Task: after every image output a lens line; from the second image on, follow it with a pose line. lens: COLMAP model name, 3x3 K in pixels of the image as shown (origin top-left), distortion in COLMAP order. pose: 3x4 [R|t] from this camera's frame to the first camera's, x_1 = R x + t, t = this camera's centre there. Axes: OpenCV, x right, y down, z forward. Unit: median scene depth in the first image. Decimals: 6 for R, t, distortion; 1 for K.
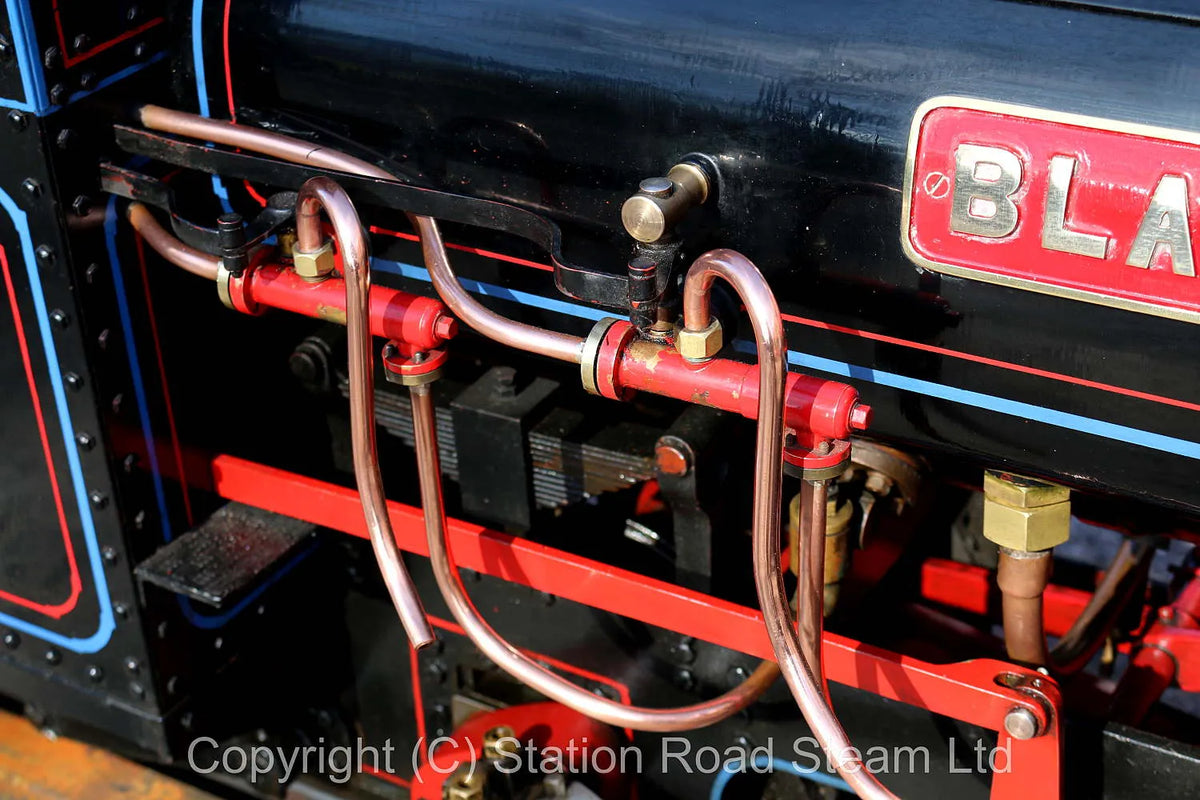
lens RADIAL K [[2047.3, 0, 600.0], [0, 2047.3, 400.0], [0, 0, 1]] dist [0.013333, 0.029553]
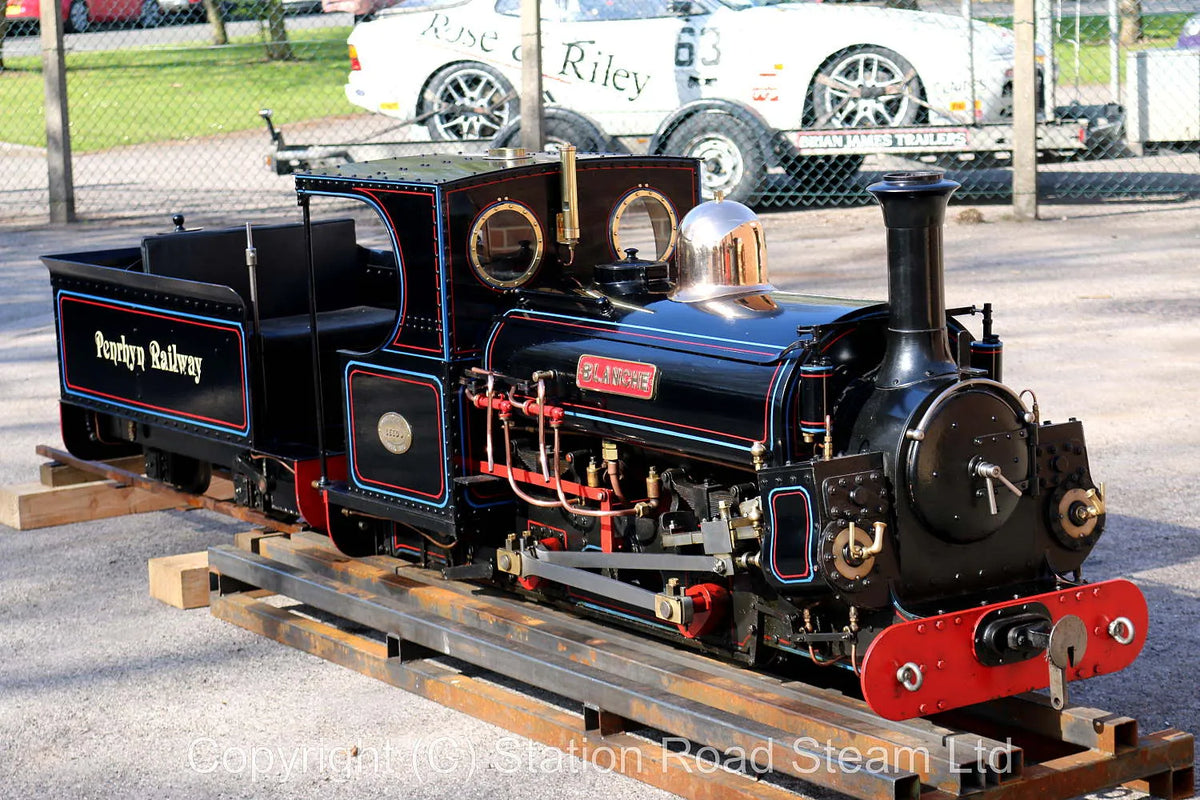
lens RADIAL K [[2850.8, 0, 600.0], [0, 2850.8, 400.0], [0, 0, 1]] dist [0.044034, 0.087953]
pose [[0.889514, 0.069899, -0.451530, 2.991520], [-0.227353, 0.924914, -0.304704, 1.850637], [0.396328, 0.373695, 0.838616, -4.298043]]
